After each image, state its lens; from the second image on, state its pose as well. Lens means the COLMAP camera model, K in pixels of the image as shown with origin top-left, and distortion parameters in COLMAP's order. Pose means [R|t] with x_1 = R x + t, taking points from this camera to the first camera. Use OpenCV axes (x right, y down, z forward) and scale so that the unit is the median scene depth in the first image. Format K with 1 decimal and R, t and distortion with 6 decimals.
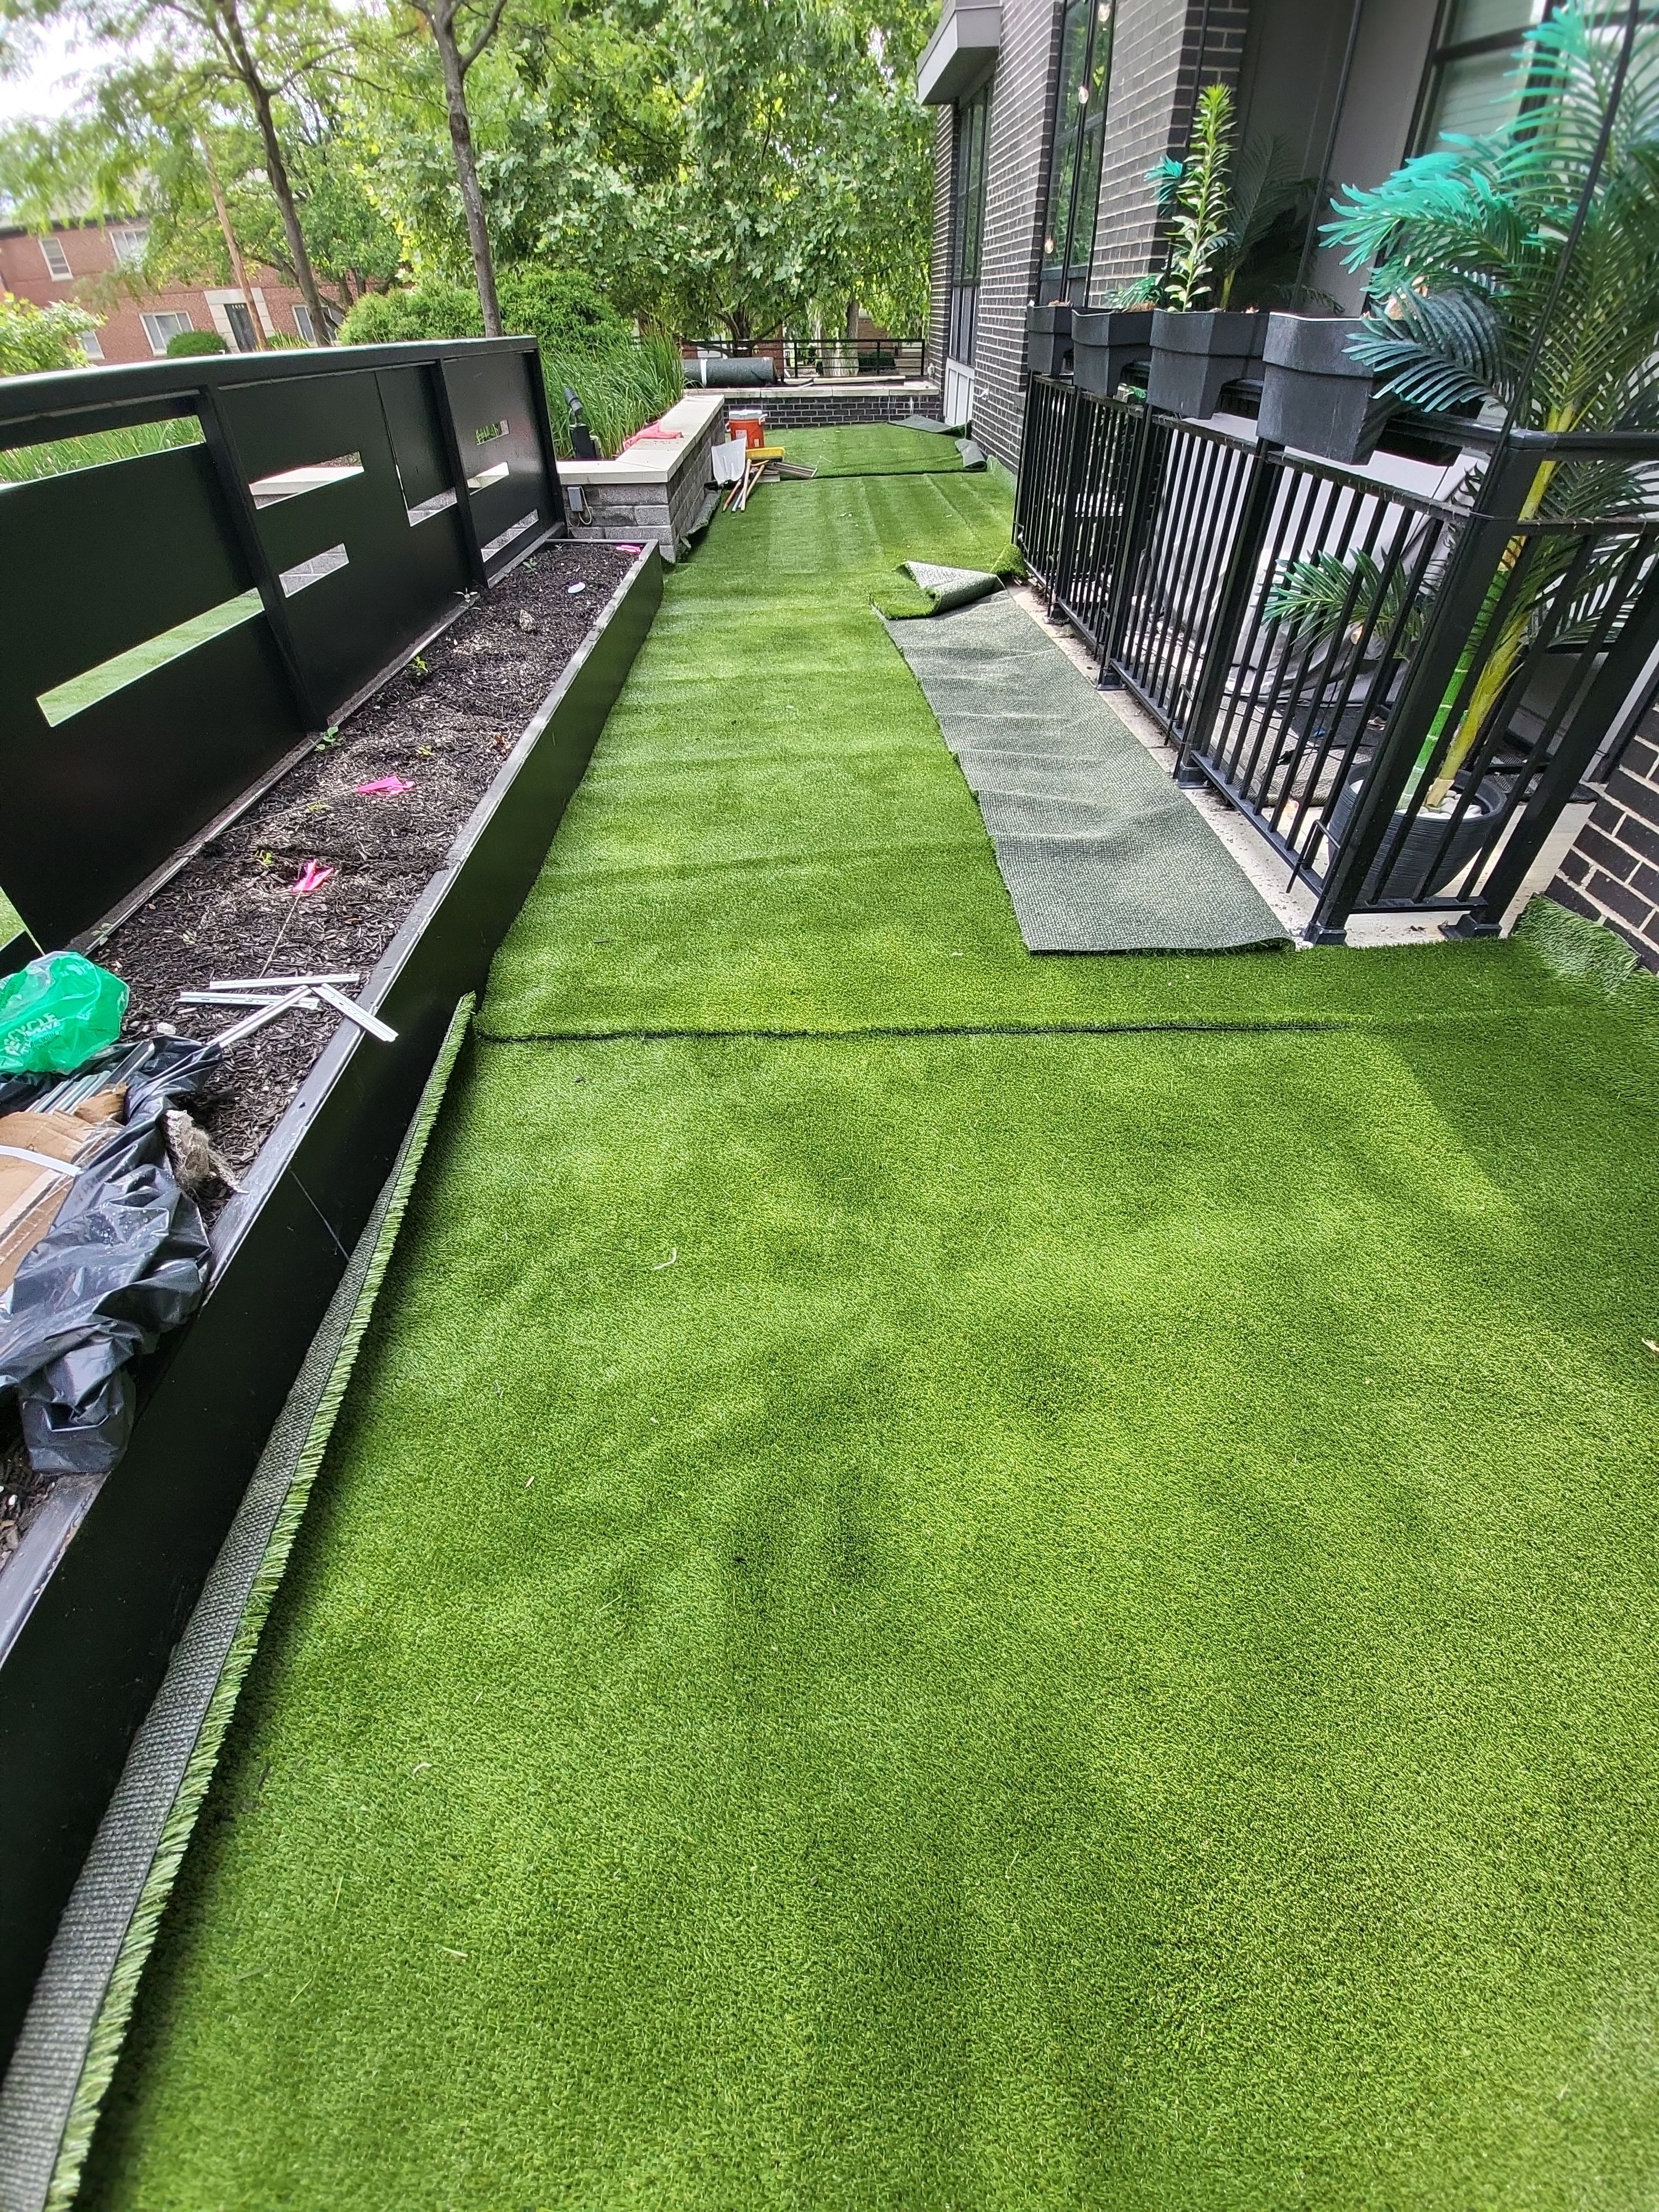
lens RADIAL K [[895.8, 0, 838.6], [0, 895.8, 1125.4], [0, 0, 1]] dist [0.002206, -0.009588]
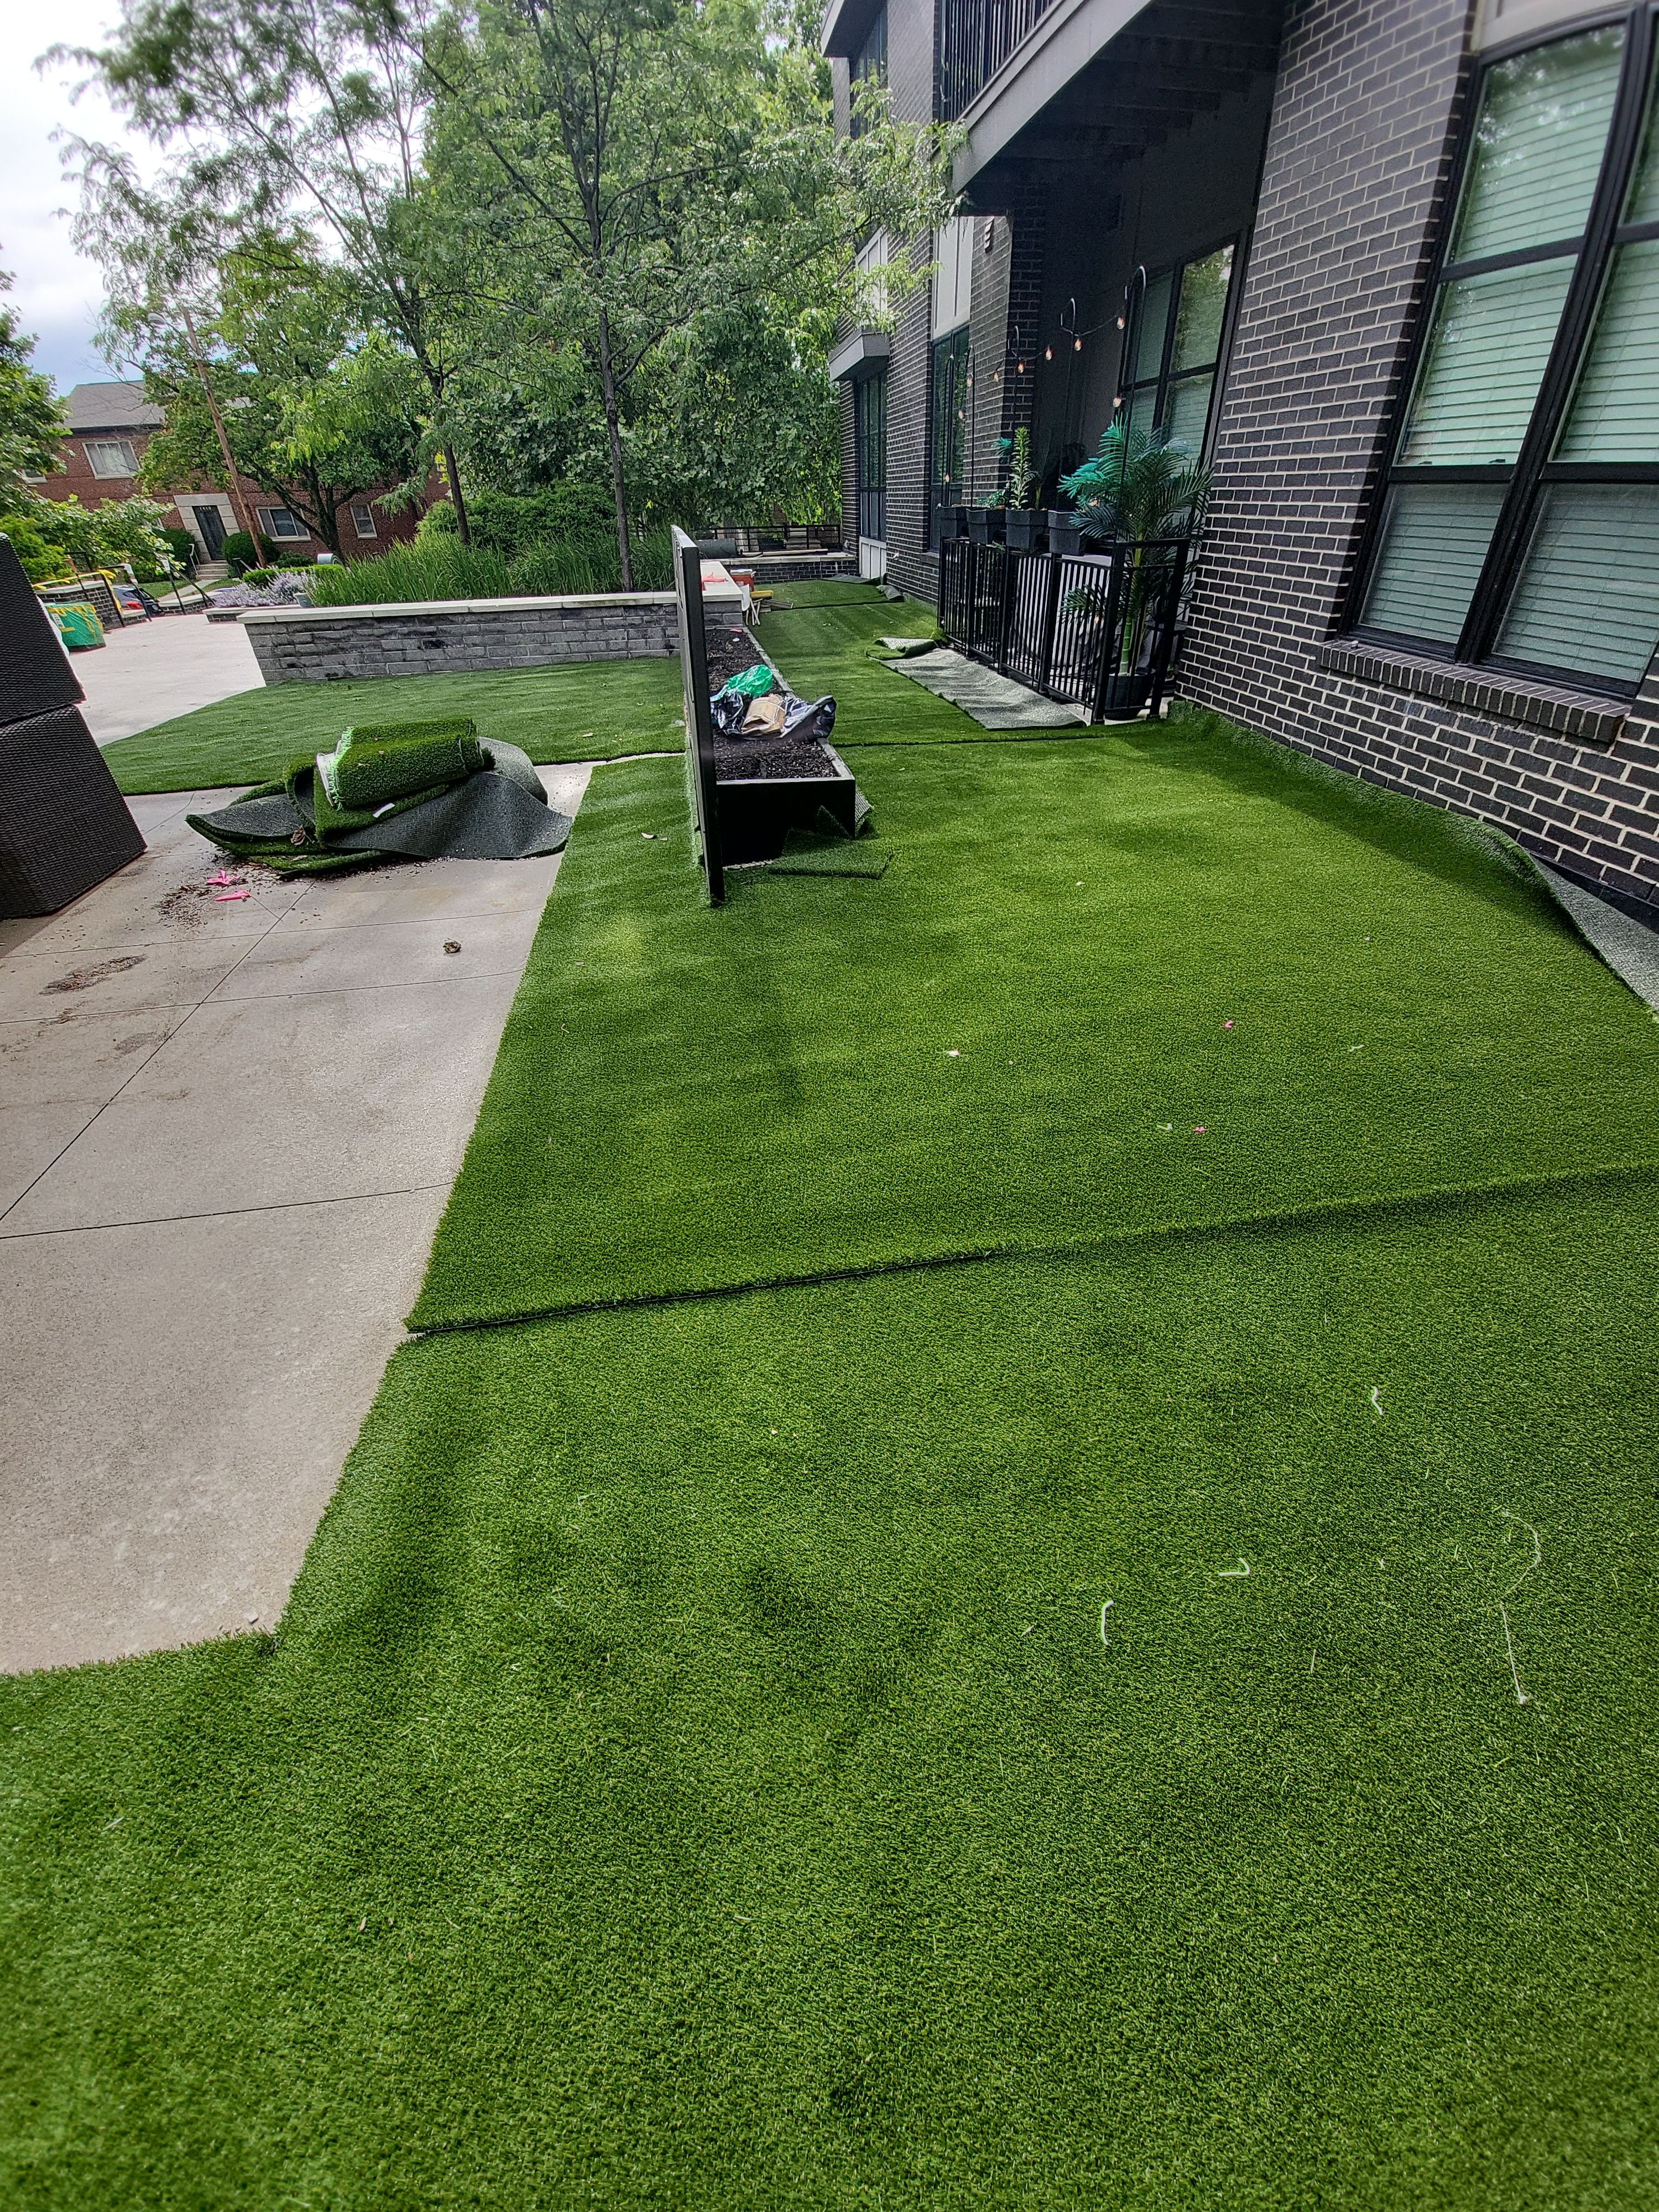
lens RADIAL K [[895.8, 0, 838.6], [0, 895.8, 1125.4], [0, 0, 1]] dist [0.002206, -0.009588]
pose [[0.993052, -0.077790, 0.088294, -0.299512], [0.088769, 0.987776, -0.128134, 0.681972], [-0.077247, 0.135081, 0.987819, -0.771704]]
